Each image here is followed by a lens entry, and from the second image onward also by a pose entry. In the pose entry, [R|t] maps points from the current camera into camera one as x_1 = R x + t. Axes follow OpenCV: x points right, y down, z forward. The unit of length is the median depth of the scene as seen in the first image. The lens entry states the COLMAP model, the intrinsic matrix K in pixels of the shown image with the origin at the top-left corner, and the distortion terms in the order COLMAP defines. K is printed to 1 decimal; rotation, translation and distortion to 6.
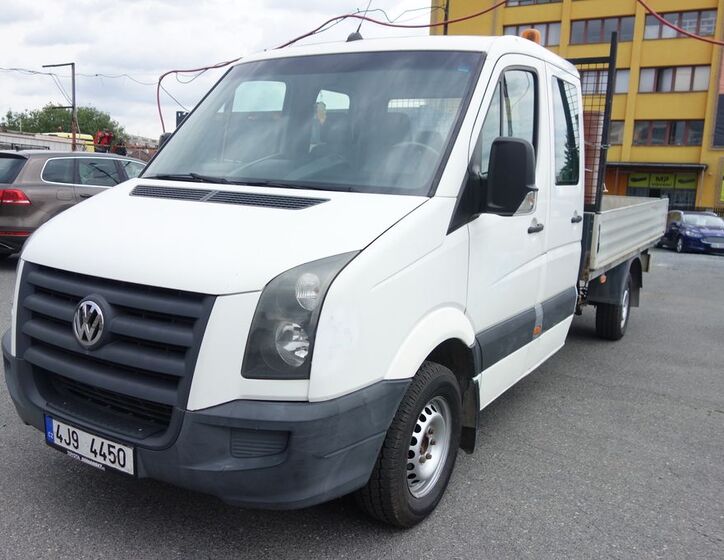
lens RADIAL K [[668.3, 0, 362.3], [0, 668.3, 279.2], [0, 0, 1]] dist [0.008481, 0.000000]
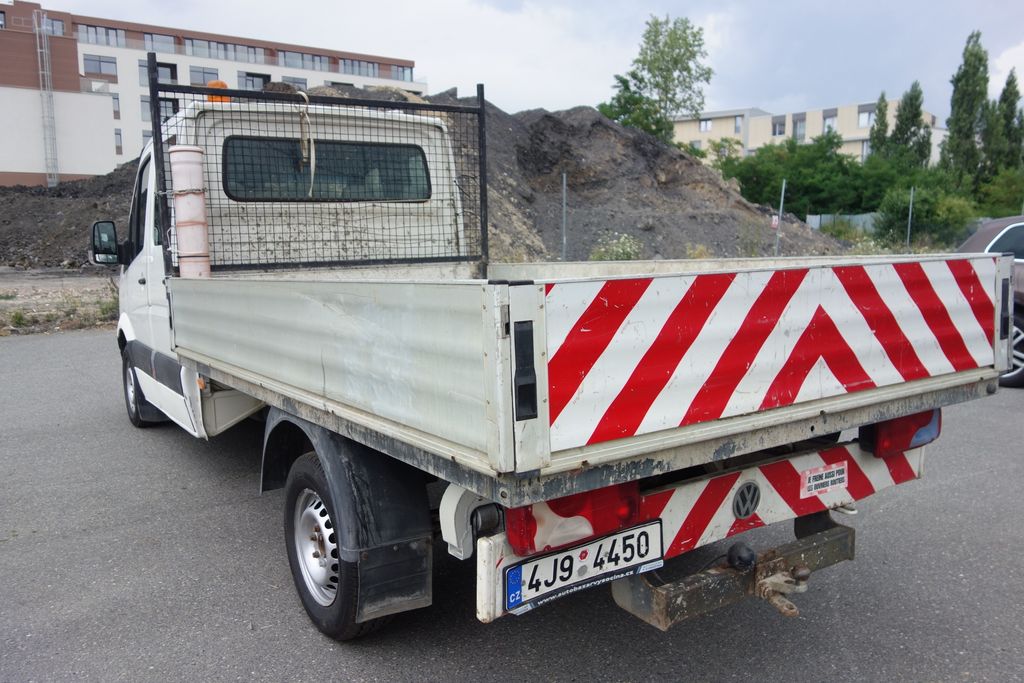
lens RADIAL K [[813.0, 0, 512.6], [0, 813.0, 340.7], [0, 0, 1]] dist [0.004098, -0.001376]
pose [[-0.423710, 0.073795, -0.902787, 1.917434], [-0.137411, 0.979904, 0.144590, -0.401038], [0.895314, 0.185317, -0.405055, 3.214630]]
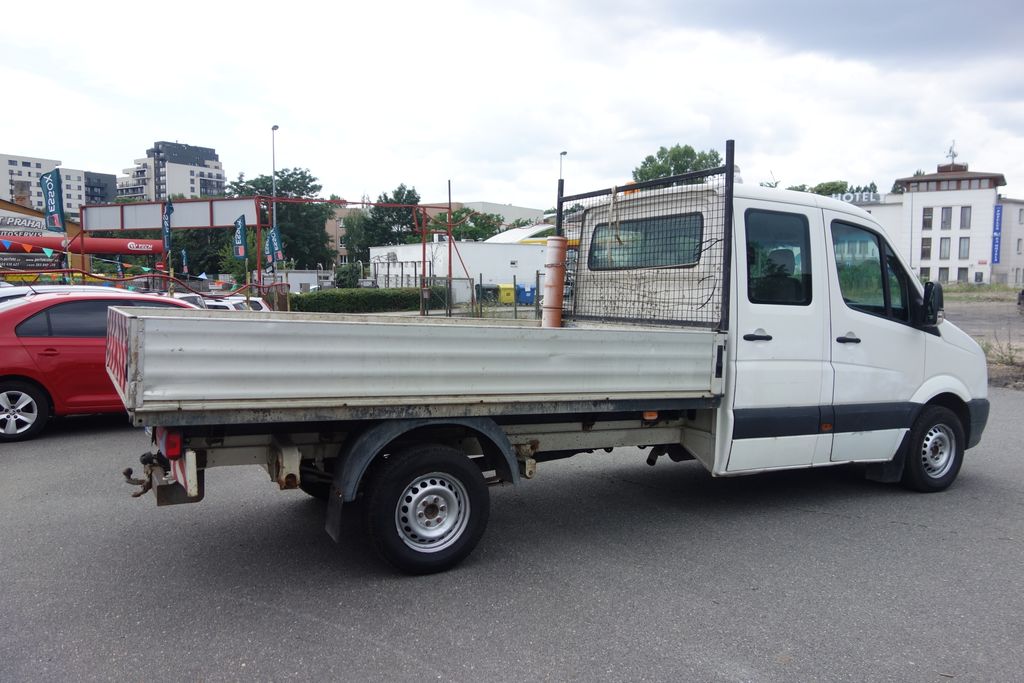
lens RADIAL K [[813.0, 0, 509.6], [0, 813.0, 342.2], [0, 0, 1]] dist [0.004098, -0.001376]
pose [[-0.865277, -0.093866, 0.492428, -0.570560], [0.015320, 0.976902, 0.213137, -0.689036], [-0.501060, 0.191966, -0.843853, 4.192412]]
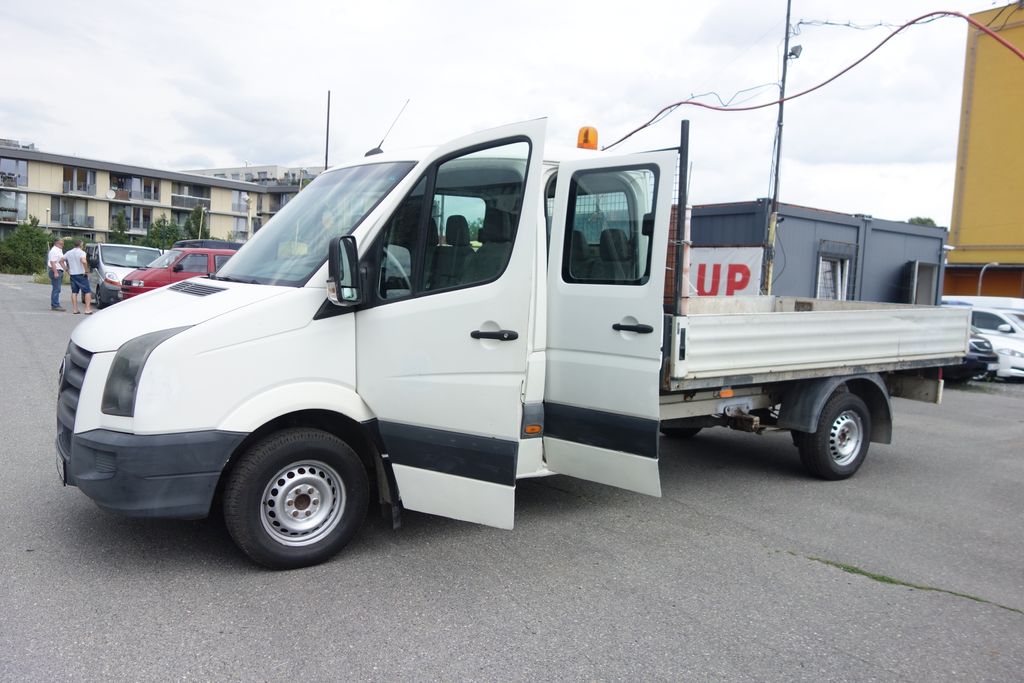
lens RADIAL K [[813.0, 0, 509.5], [0, 813.0, 345.6], [0, 0, 1]] dist [0.004098, -0.001376]
pose [[0.900425, 0.031448, -0.433873, 1.137542], [-0.067066, 0.995494, -0.067030, 0.056084], [0.429810, 0.089453, 0.898477, -0.145205]]
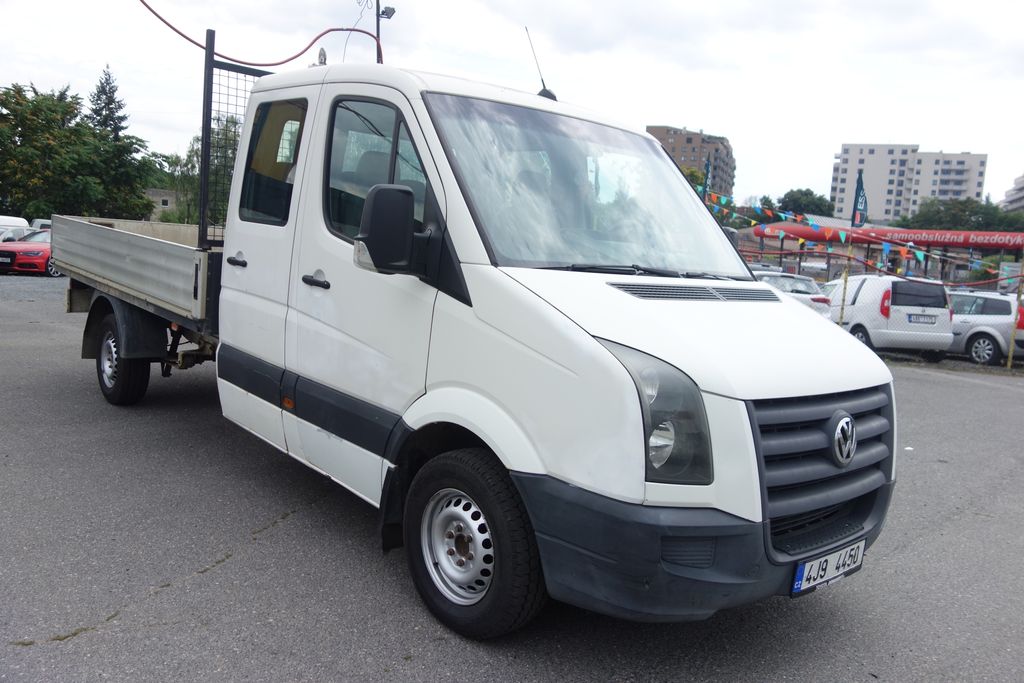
lens RADIAL K [[813.0, 0, 512.3], [0, 813.0, 339.6], [0, 0, 1]] dist [0.004098, -0.001376]
pose [[0.286837, -0.141495, 0.947472, -1.571045], [0.077198, 0.989230, 0.124360, -0.251884], [-0.954864, 0.037472, 0.294671, 1.053443]]
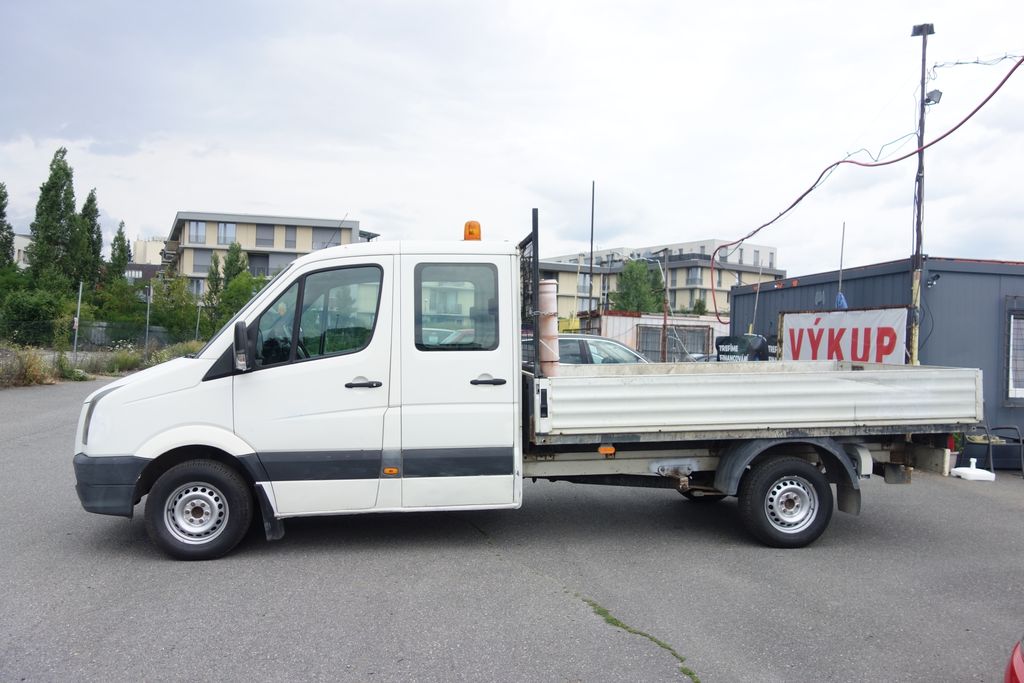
lens RADIAL K [[813.0, 0, 507.9], [0, 813.0, 348.4], [0, 0, 1]] dist [0.004098, -0.001376]
pose [[0.623091, -0.027413, -0.781669, 2.353999], [-0.101843, 0.988034, -0.115832, 0.010357], [0.775491, 0.151782, 0.612843, 0.360059]]
